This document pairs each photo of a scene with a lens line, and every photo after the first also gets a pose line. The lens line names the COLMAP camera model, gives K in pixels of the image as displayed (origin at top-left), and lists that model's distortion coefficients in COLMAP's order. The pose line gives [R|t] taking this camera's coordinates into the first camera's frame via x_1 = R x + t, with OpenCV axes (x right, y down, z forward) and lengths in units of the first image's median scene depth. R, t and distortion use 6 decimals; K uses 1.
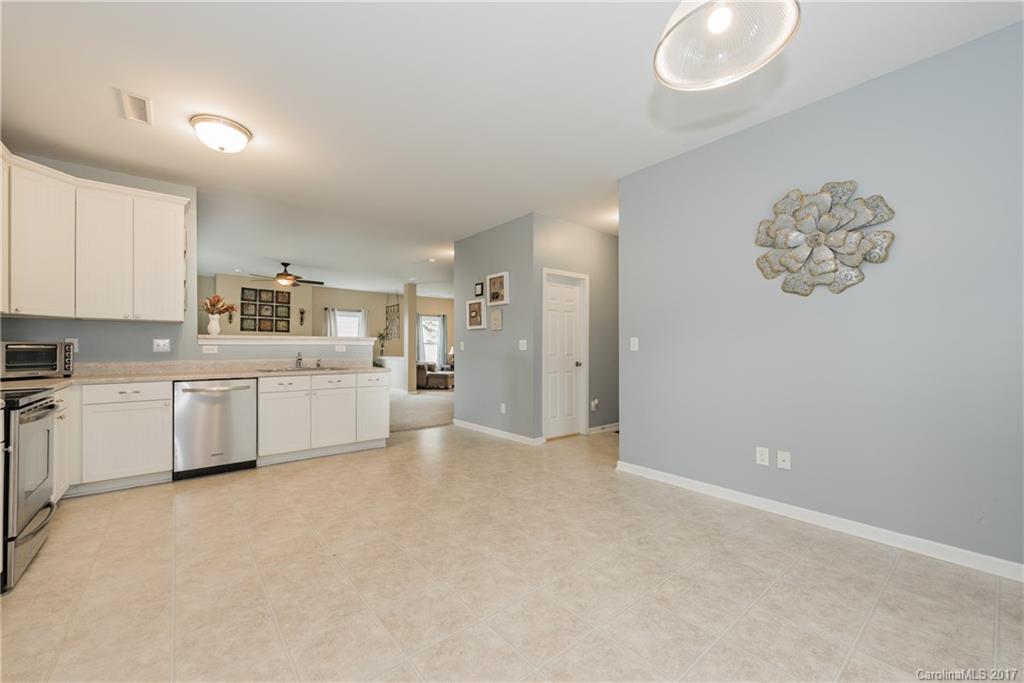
lens RADIAL K [[398.8, 0, 508.2], [0, 398.8, 344.9], [0, 0, 1]] dist [0.009291, -0.001267]
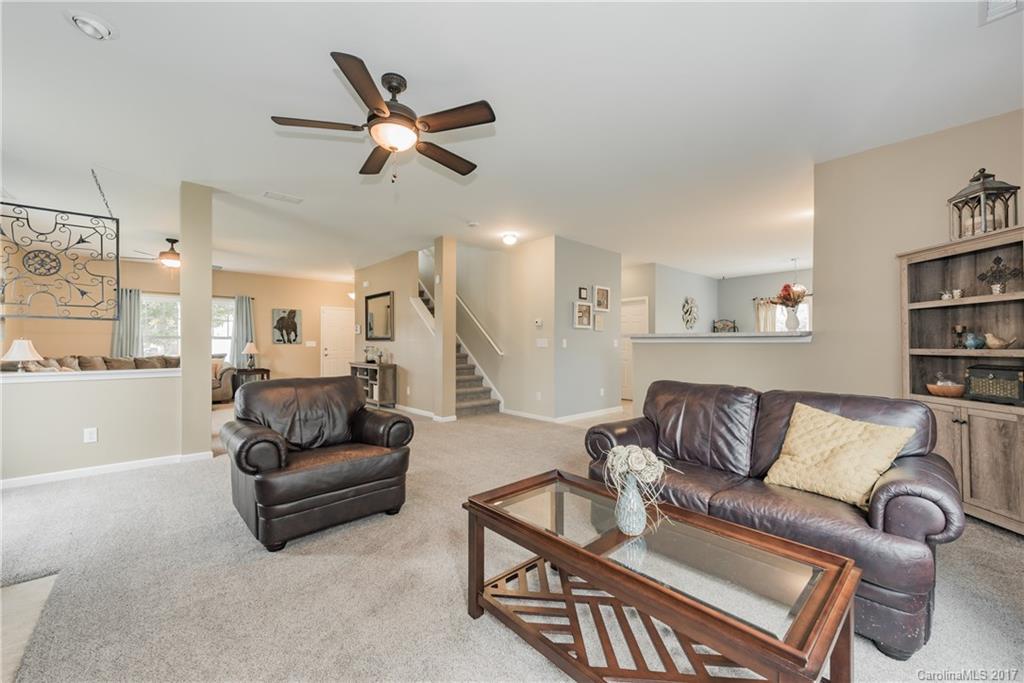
lens RADIAL K [[398.8, 0, 507.9], [0, 398.8, 346.9], [0, 0, 1]] dist [0.009291, -0.001267]
pose [[-0.033978, -0.005633, 0.999407, -1.050520], [-0.009497, 0.999941, 0.005313, 0.006979], [-0.999377, -0.009310, -0.034030, 1.099291]]
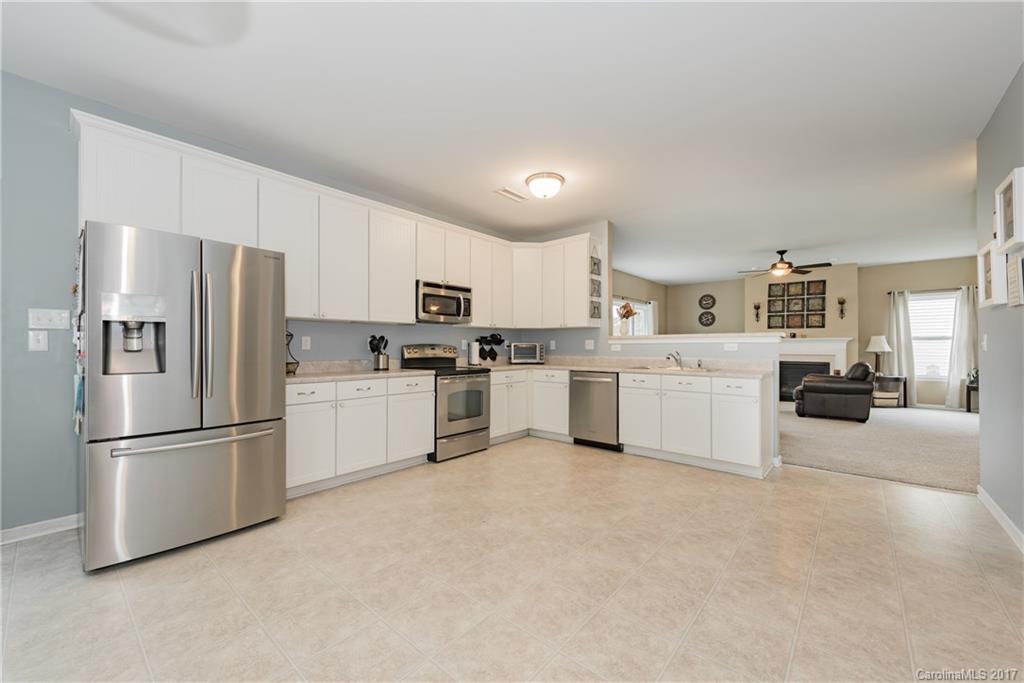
lens RADIAL K [[398.8, 0, 512.1], [0, 398.8, 344.3], [0, 0, 1]] dist [0.009291, -0.001267]
pose [[0.168468, -0.006346, -0.985687, 0.262468], [0.009027, 0.999947, -0.004894, 0.002521], [0.985666, -0.008074, 0.168517, 0.311040]]
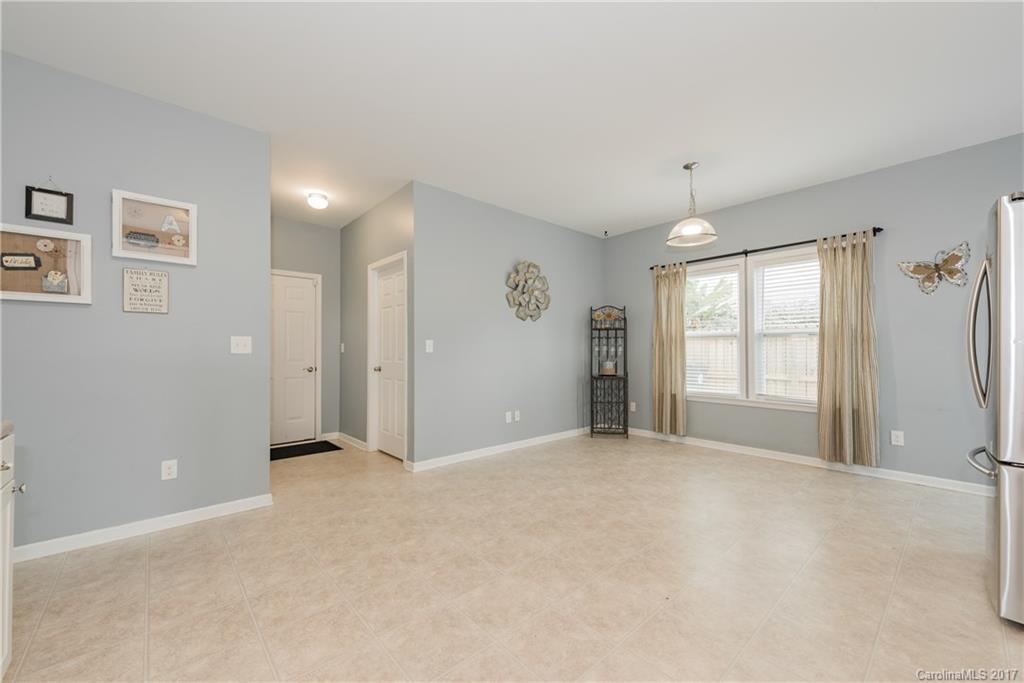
lens RADIAL K [[398.8, 0, 518.5], [0, 398.8, 347.2], [0, 0, 1]] dist [0.009291, -0.001267]
pose [[-0.049957, 0.008553, 0.998715, -0.439484], [-0.006689, 0.999938, -0.008898, 0.004894], [-0.998729, -0.007125, -0.049897, 0.474779]]
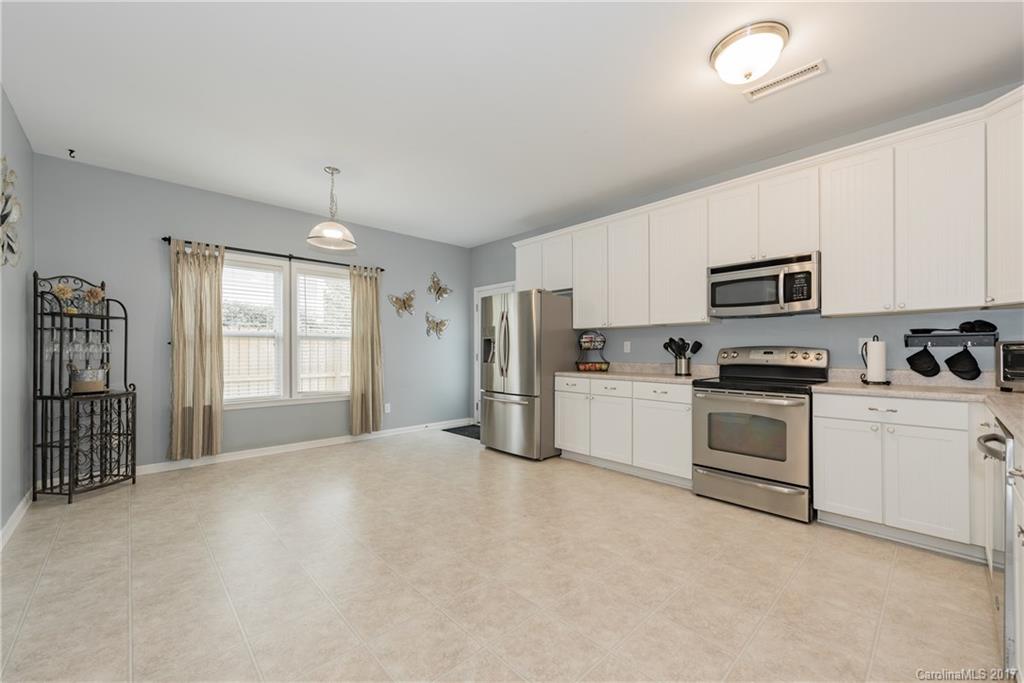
lens RADIAL K [[398.8, 0, 499.6], [0, 398.8, 354.4], [0, 0, 1]] dist [0.009291, -0.001267]
pose [[-0.998770, 0.001566, -0.049552, -0.103682], [0.001557, 0.999999, 0.000206, 0.007150], [0.049552, 0.000128, -0.998772, 0.787138]]
